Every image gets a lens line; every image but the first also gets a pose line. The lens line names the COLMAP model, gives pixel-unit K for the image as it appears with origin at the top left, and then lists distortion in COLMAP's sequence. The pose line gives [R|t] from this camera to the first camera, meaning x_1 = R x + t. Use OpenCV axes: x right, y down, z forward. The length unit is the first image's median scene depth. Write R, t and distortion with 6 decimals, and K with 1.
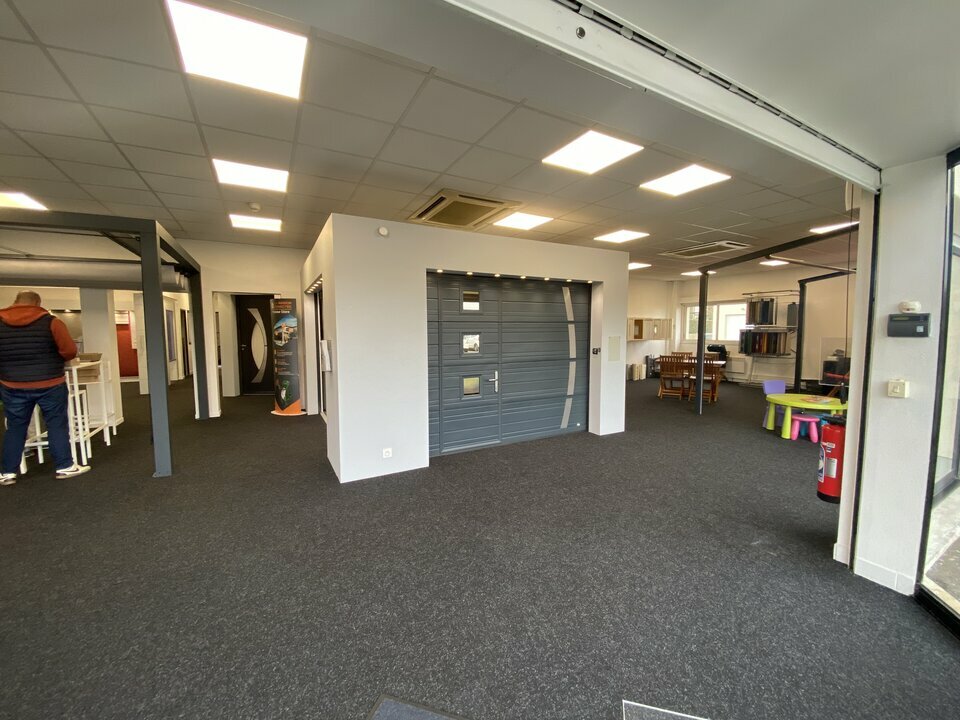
lens RADIAL K [[390.3, 0, 480.0], [0, 390.3, 360.0], [0, 0, 1]] dist [-0.026254, -0.000043]
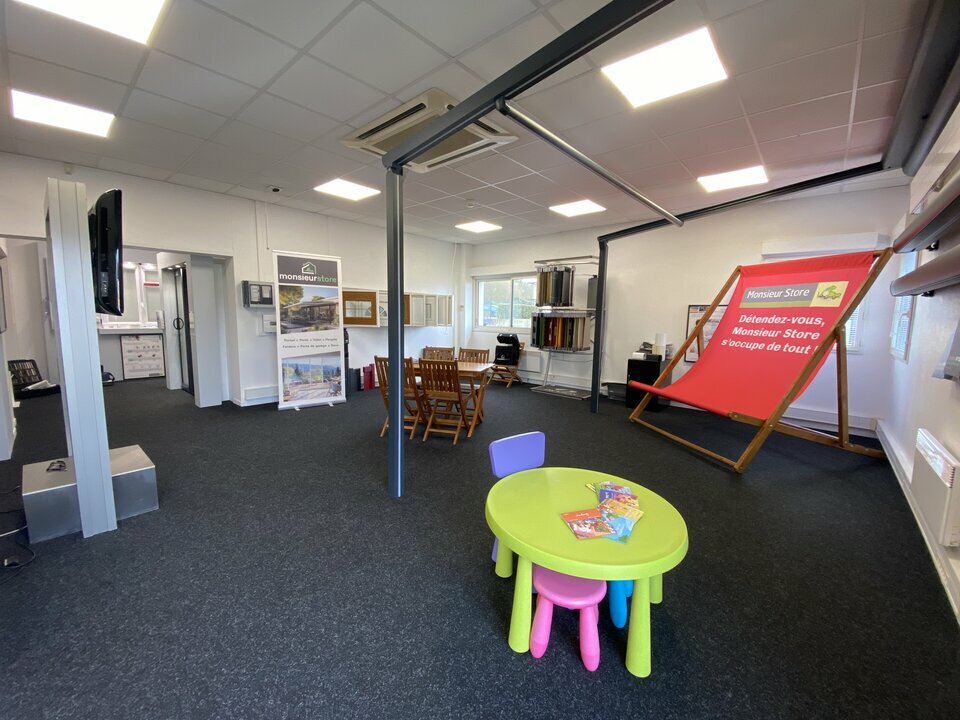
lens RADIAL K [[390.3, 0, 480.0], [0, 390.3, 360.0], [0, 0, 1]] dist [0.001465, -0.000104]
pose [[0.934778, -0.016498, 0.354850, 0.351885], [0.001197, 0.999062, 0.043295, -0.025038], [-0.355231, -0.040046, 0.933920, 0.385010]]
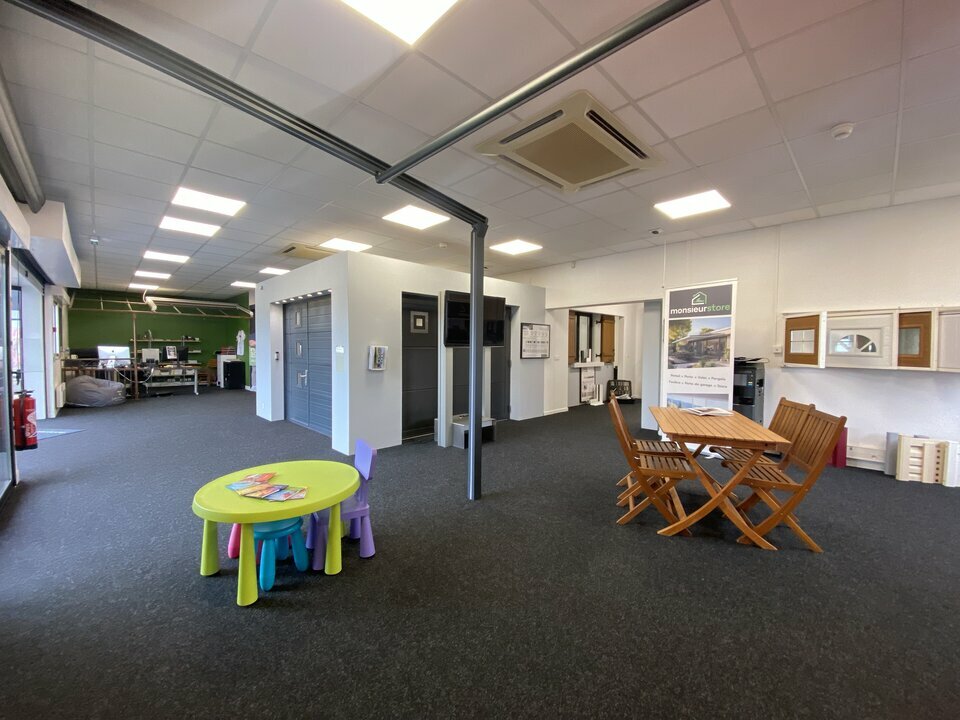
lens RADIAL K [[390.3, 0, 480.0], [0, 390.3, 360.0], [0, 0, 1]] dist [0.001465, -0.000104]
pose [[0.269656, 0.039946, -0.962128, 0.739065], [-0.081150, 0.996528, 0.018630, -0.038896], [0.959531, 0.073053, 0.271961, 0.591986]]
